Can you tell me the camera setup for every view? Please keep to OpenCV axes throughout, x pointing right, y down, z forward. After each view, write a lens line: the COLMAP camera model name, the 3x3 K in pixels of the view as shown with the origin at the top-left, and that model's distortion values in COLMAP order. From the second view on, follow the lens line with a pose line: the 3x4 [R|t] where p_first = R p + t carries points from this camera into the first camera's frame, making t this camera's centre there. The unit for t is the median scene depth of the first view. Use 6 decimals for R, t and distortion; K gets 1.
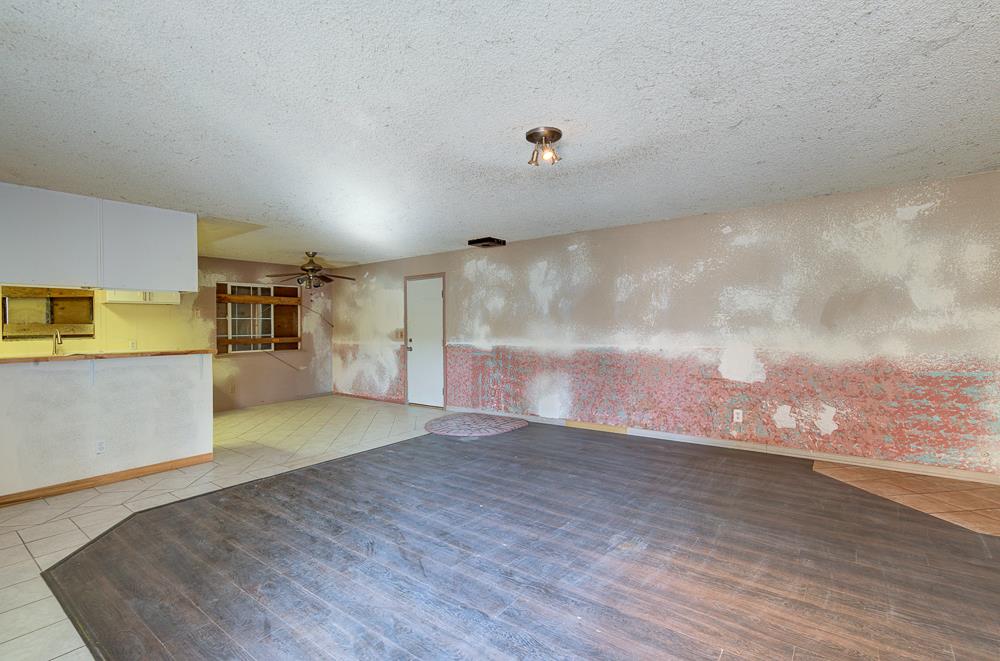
lens RADIAL K [[422.8, 0, 500.0], [0, 422.8, 330.5], [0, 0, 1]] dist [-0.003195, 0.000020]
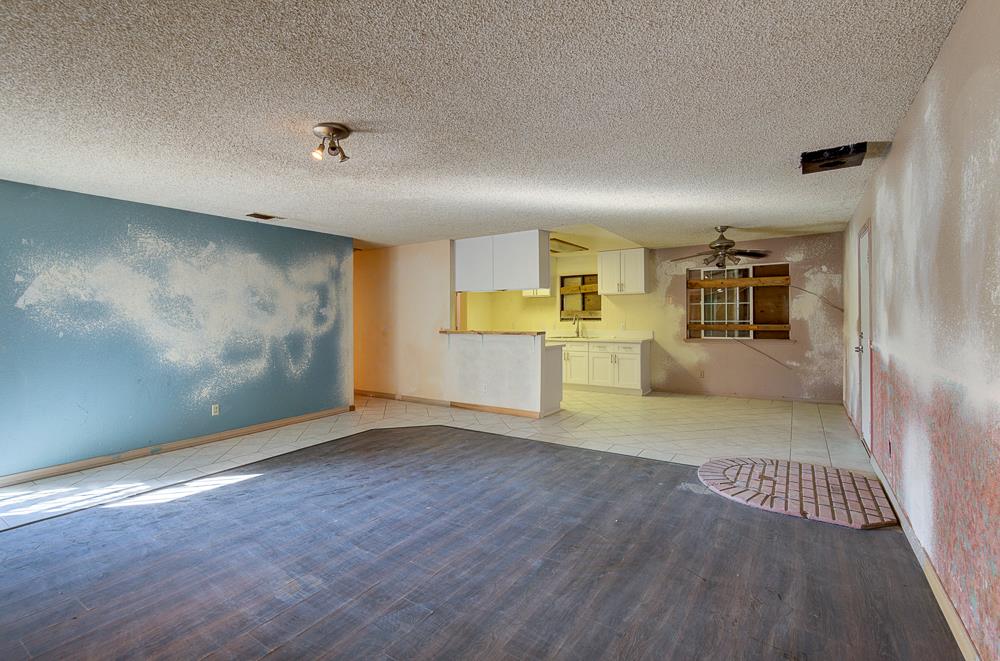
lens RADIAL K [[480.0, 0, 533.7], [0, 480.0, 316.7], [0, 0, 1]] dist [-0.001350, -0.000181]
pose [[0.105433, 0.014263, -0.994324, 0.701838], [-0.000771, 0.999898, 0.014261, -0.021715], [0.994426, -0.000737, 0.105434, 0.748007]]
